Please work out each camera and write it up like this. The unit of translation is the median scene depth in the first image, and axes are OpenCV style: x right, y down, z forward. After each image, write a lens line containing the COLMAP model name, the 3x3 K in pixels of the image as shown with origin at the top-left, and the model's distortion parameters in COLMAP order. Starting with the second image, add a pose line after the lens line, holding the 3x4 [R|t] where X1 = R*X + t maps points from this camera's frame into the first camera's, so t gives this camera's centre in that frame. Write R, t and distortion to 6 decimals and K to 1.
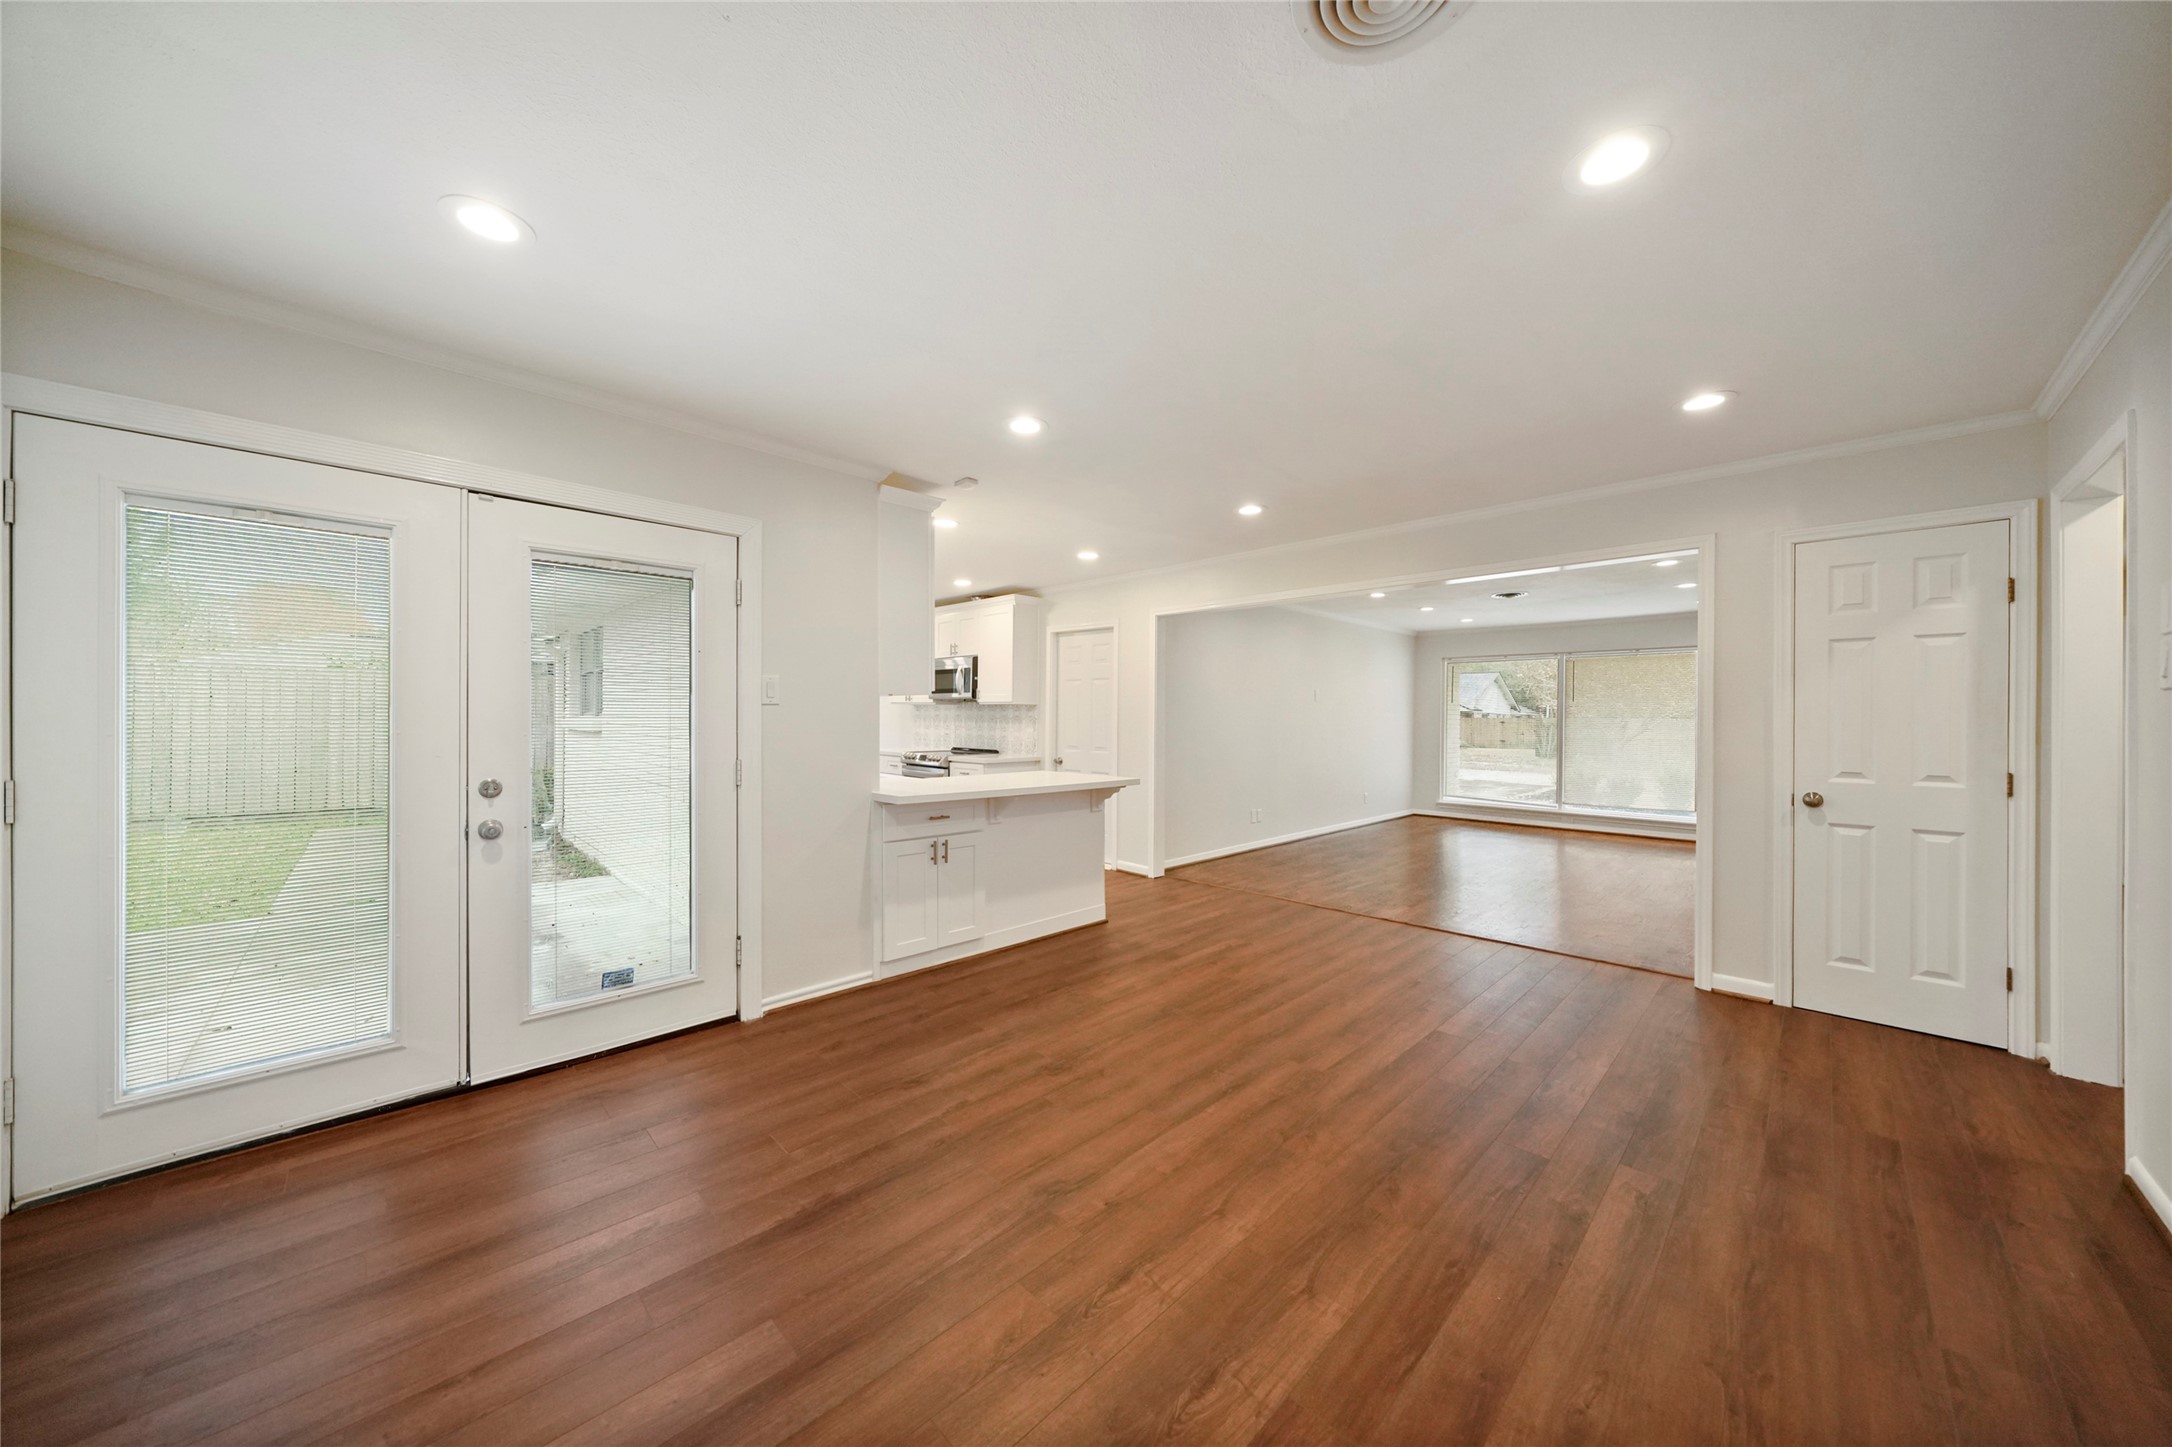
lens RADIAL K [[732.1, 0, 1099.0], [0, 732.1, 716.8], [0, 0, 1]] dist [-0.002130, -0.000404]
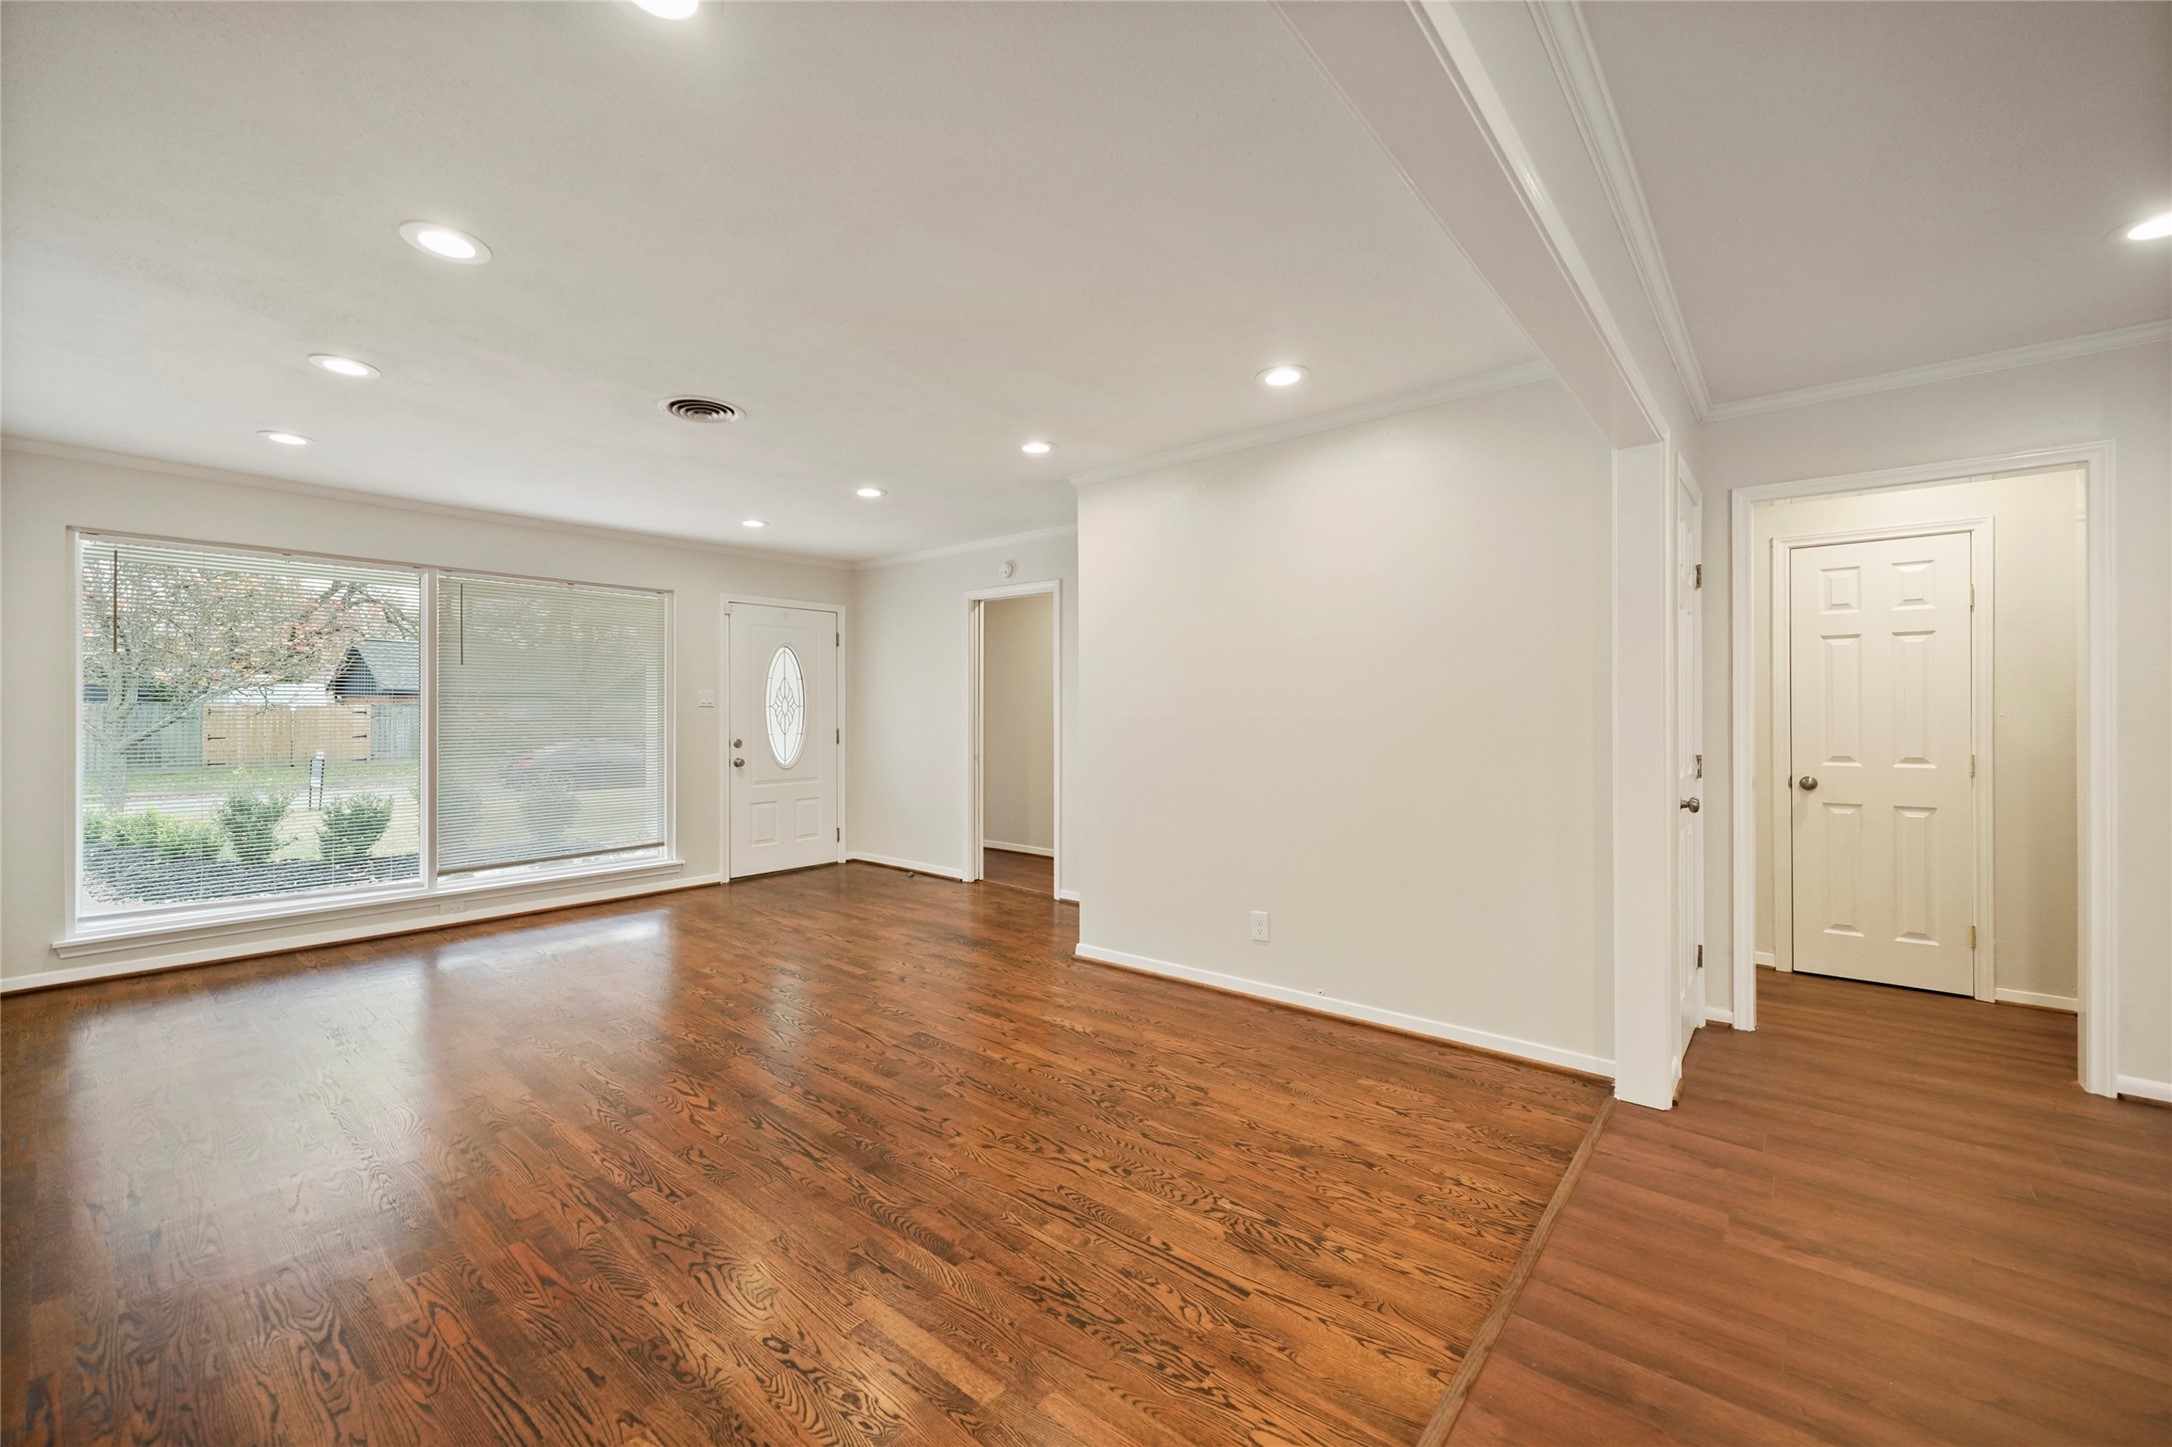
lens RADIAL K [[860.7, 0, 1073.6], [0, 860.7, 705.8], [0, 0, 1]] dist [0.001517, 0.000175]
pose [[-0.071610, 0.001061, 0.997432, 0.053538], [-0.004319, 0.999990, -0.001374, 0.007926], [-0.997423, -0.004406, -0.071605, 0.931708]]
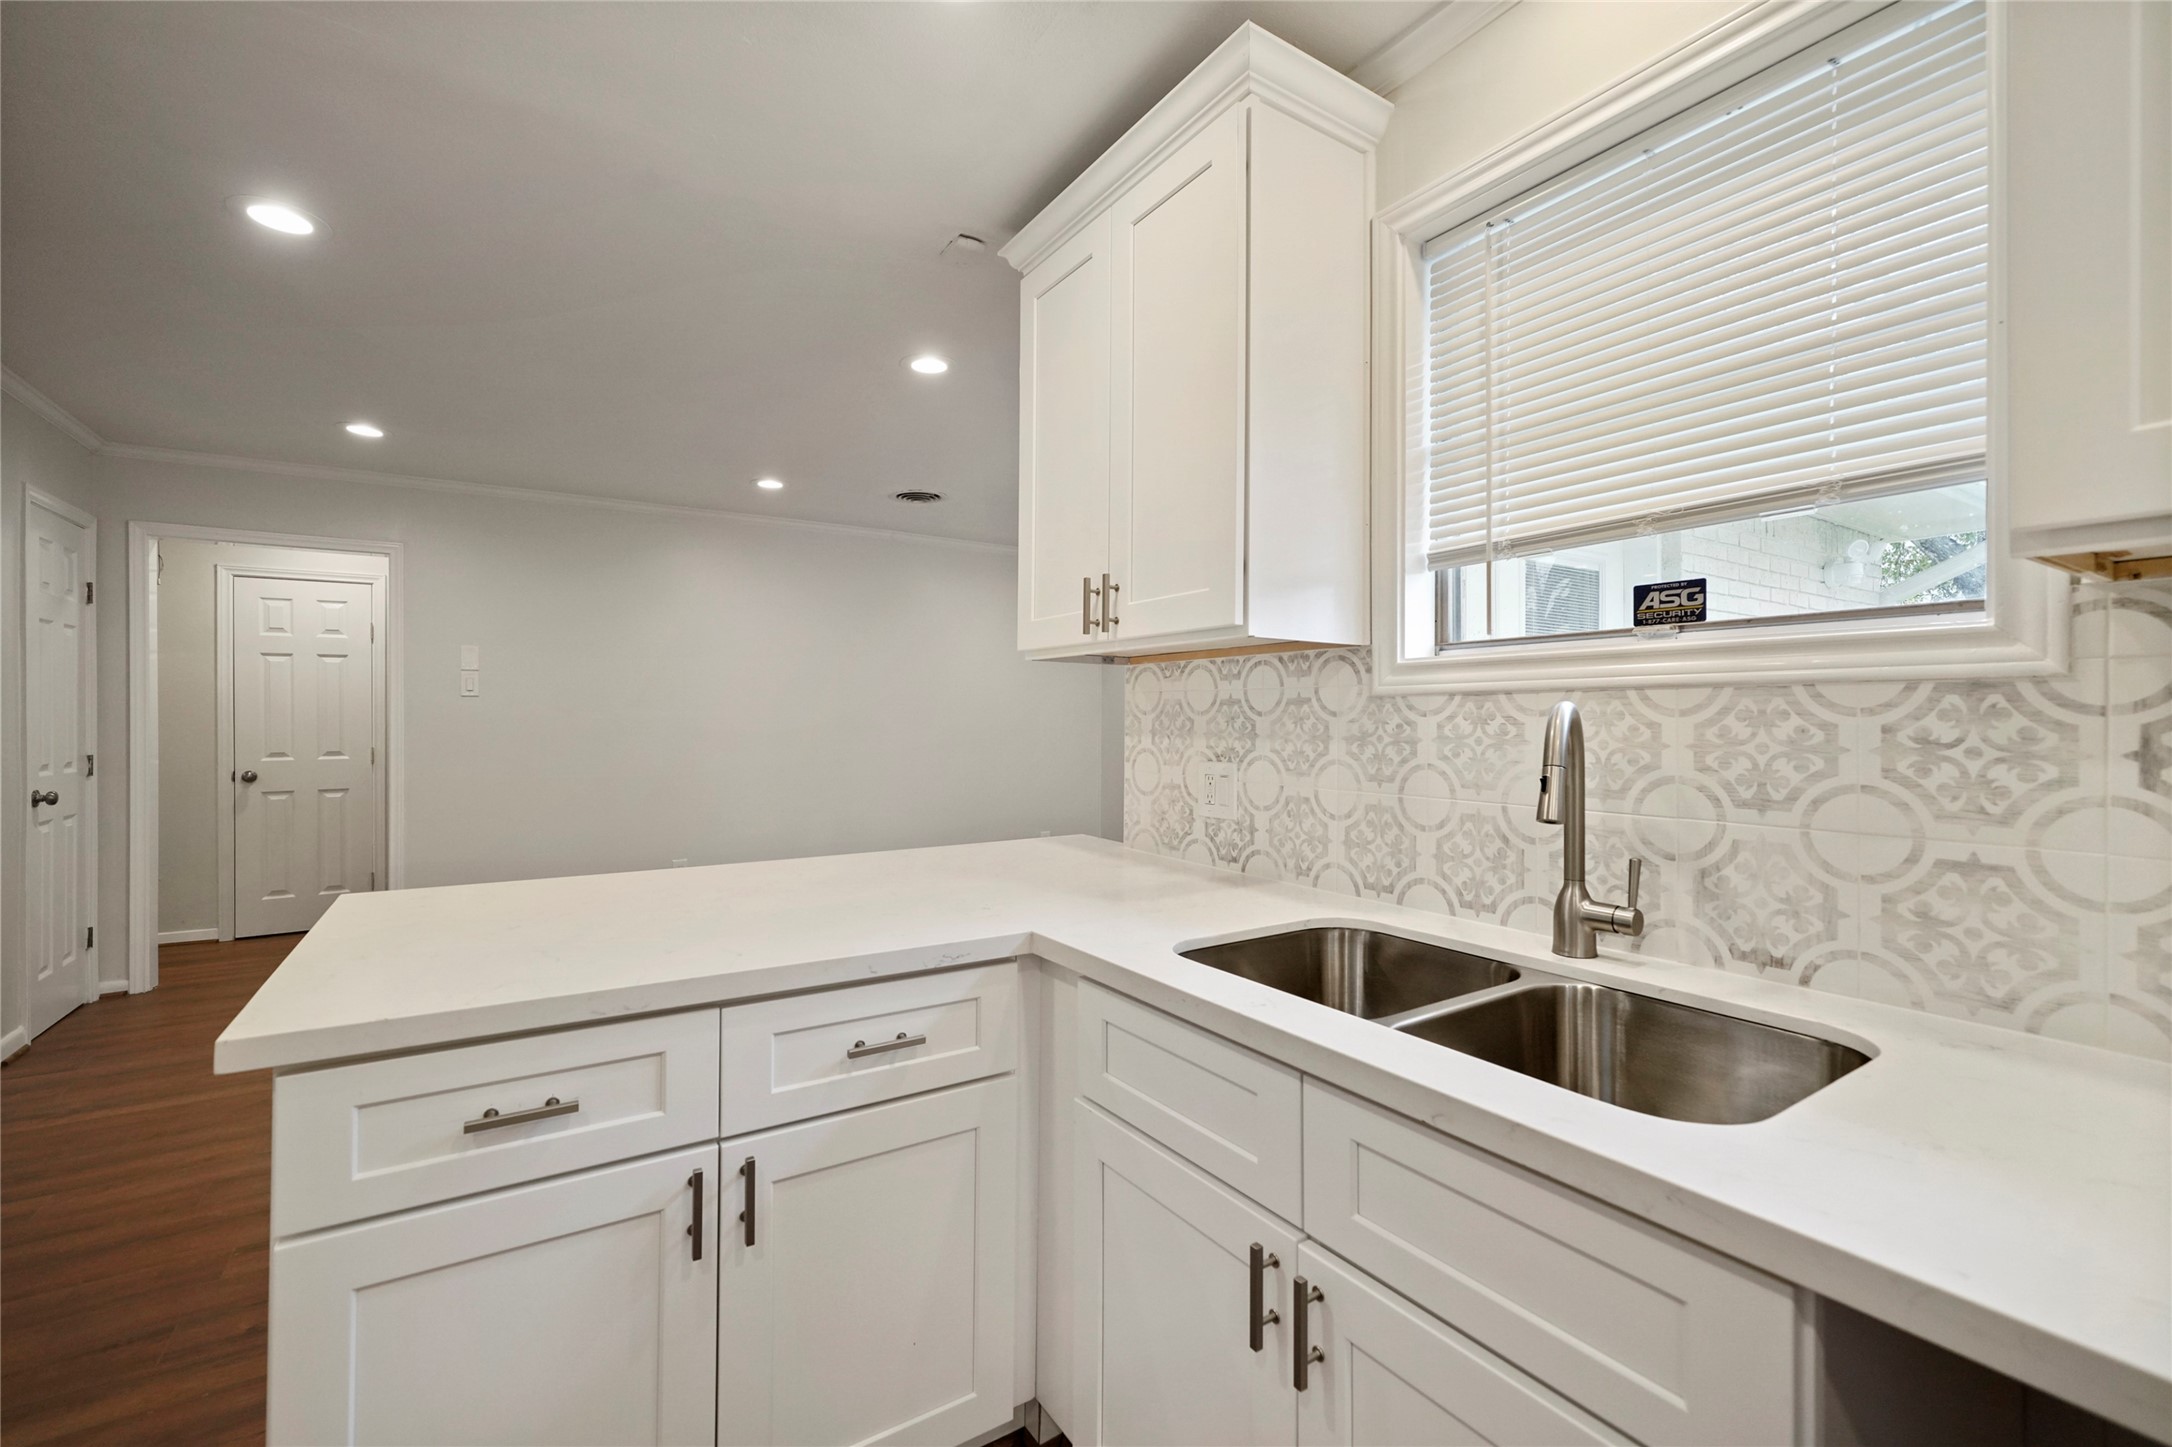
lens RADIAL K [[943.8, 0, 1081.2], [0, 943.8, 712.4], [0, 0, 1]] dist [-0.005201, 0.001376]
pose [[-0.976714, -0.002327, 0.214534, -0.256269], [-0.003088, 0.999990, -0.003214, 0.006714], [-0.214525, -0.003801, -0.976711, 0.989532]]
